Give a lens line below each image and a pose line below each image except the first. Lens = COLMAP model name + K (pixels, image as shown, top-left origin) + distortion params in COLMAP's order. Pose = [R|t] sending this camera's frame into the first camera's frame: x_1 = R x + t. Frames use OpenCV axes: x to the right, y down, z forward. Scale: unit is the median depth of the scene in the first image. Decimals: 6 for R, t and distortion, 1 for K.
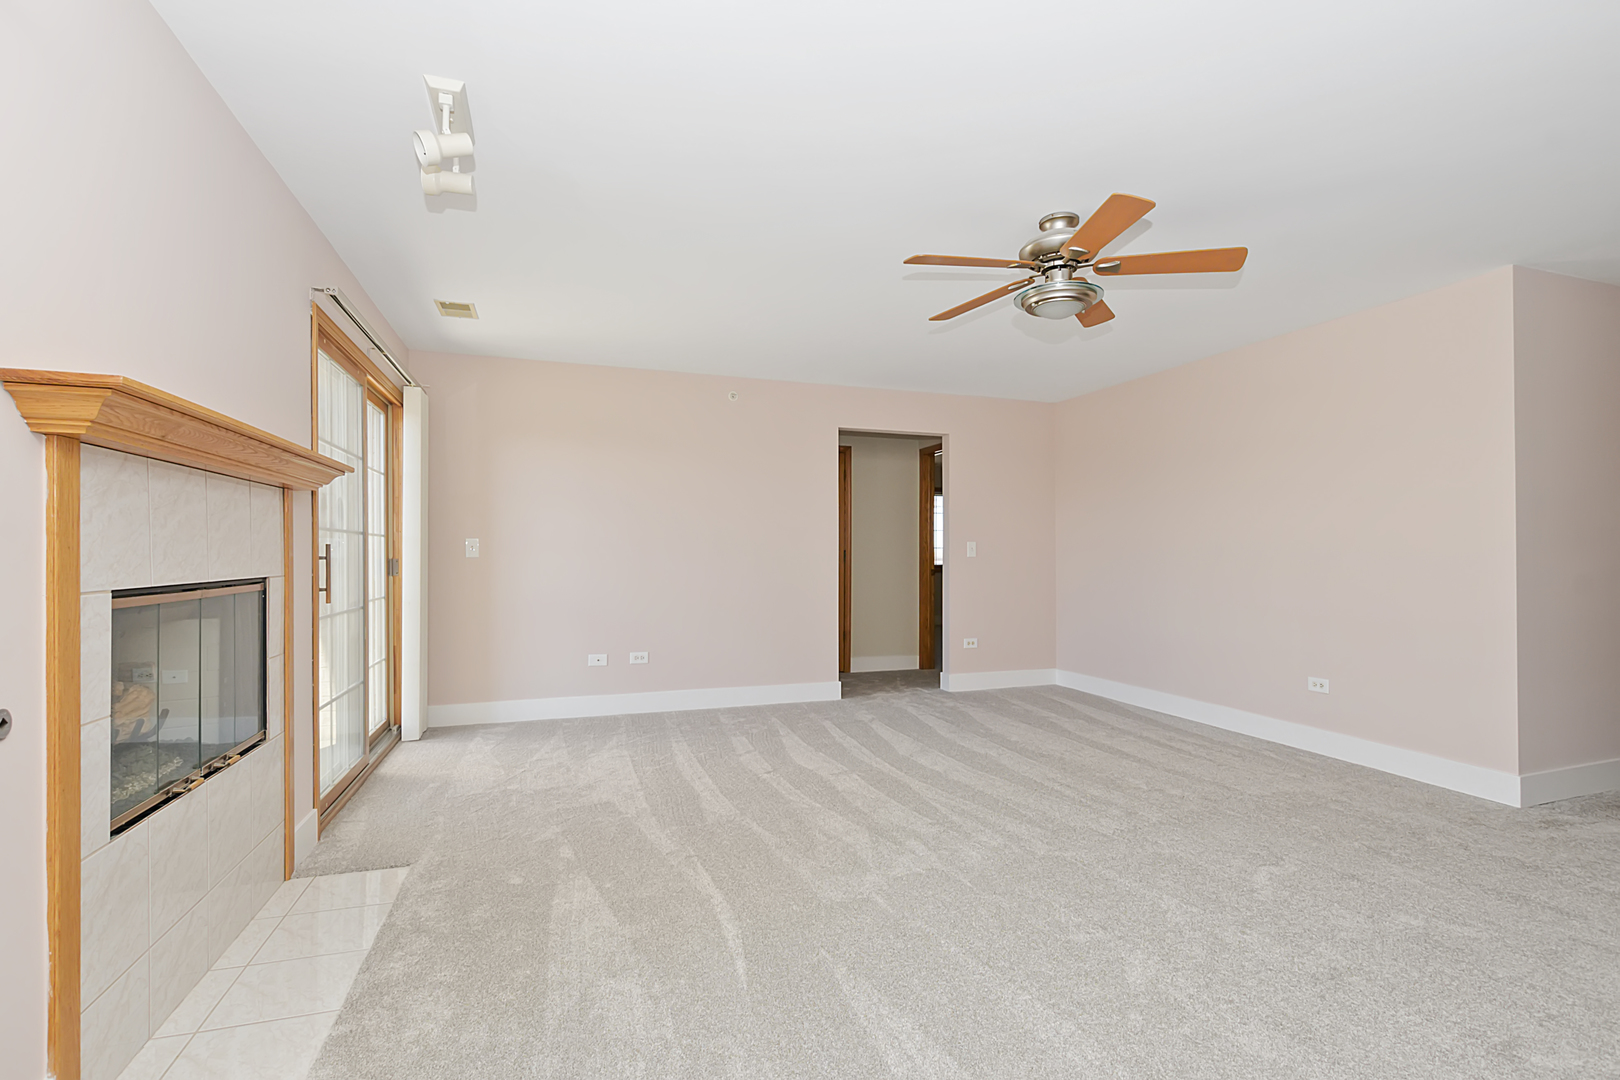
lens RADIAL K [[765.9, 0, 810.0], [0, 765.9, 540.0], [0, 0, 1]] dist [-0.002479, -0.001280]
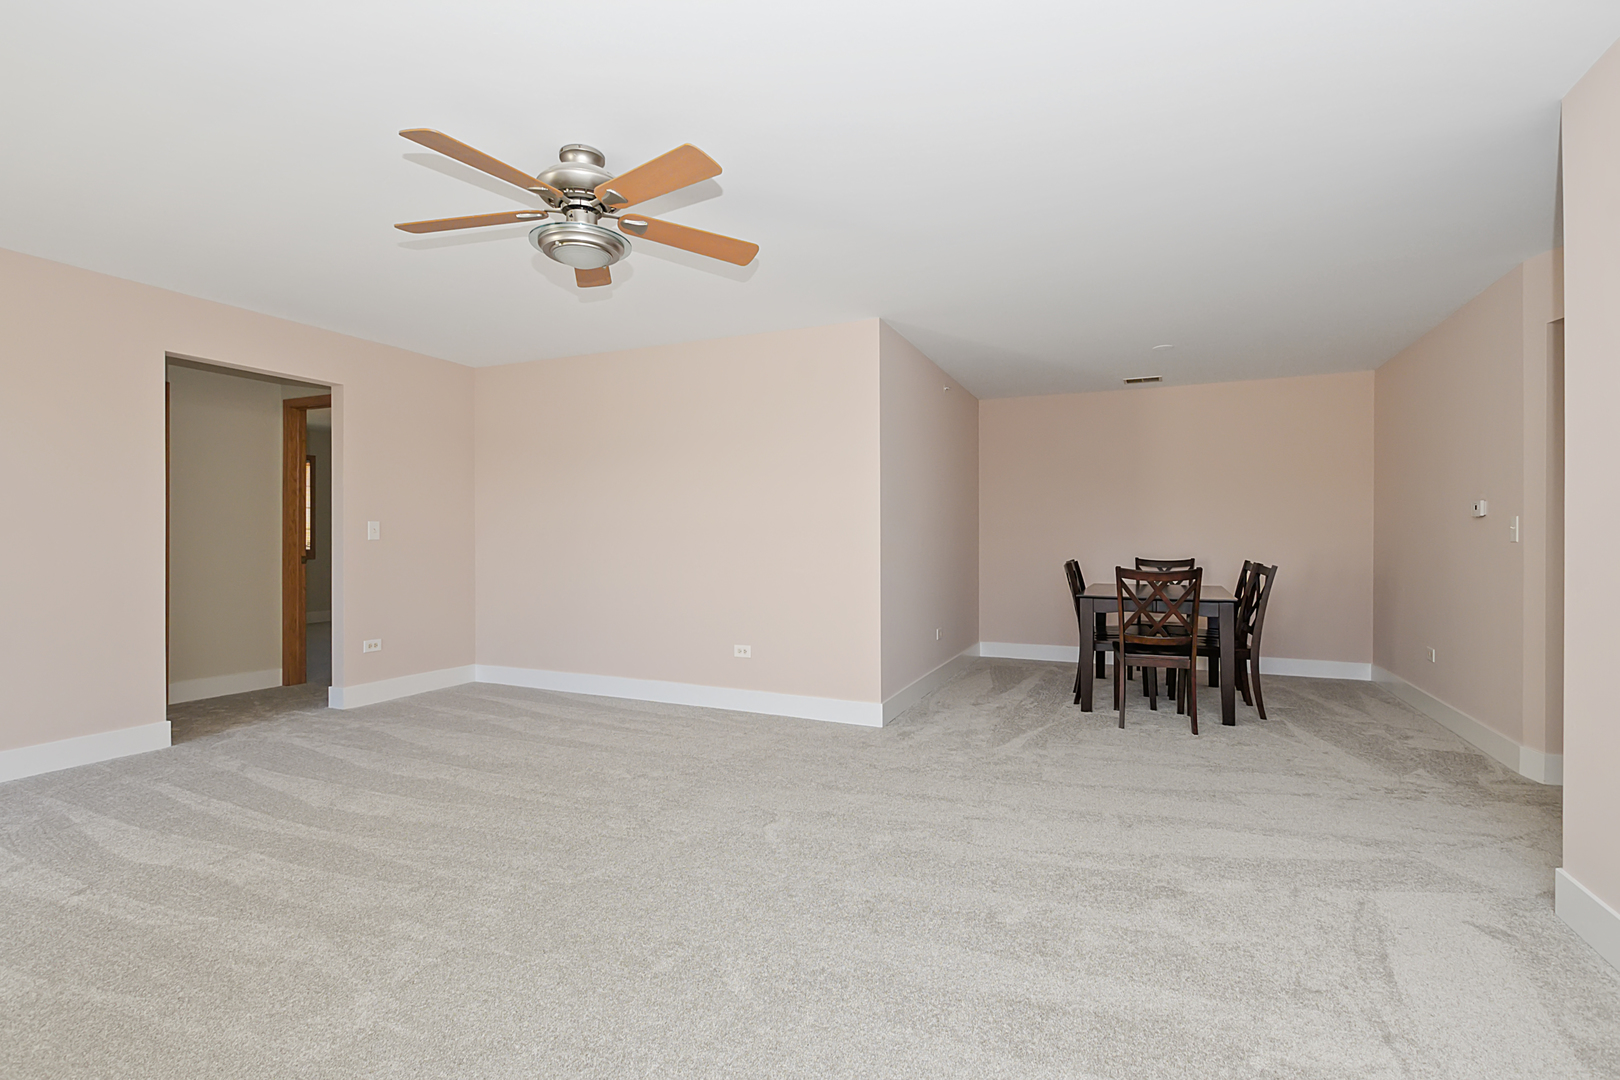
lens RADIAL K [[758.6, 0, 810.2], [0, 758.6, 535.4], [0, 0, 1]] dist [-0.002541, -0.001519]
pose [[0.671396, 0.002959, 0.741093, -0.115233], [-0.014832, 0.999845, 0.009444, 0.004486], [-0.740951, -0.017333, 0.671336, 0.176564]]
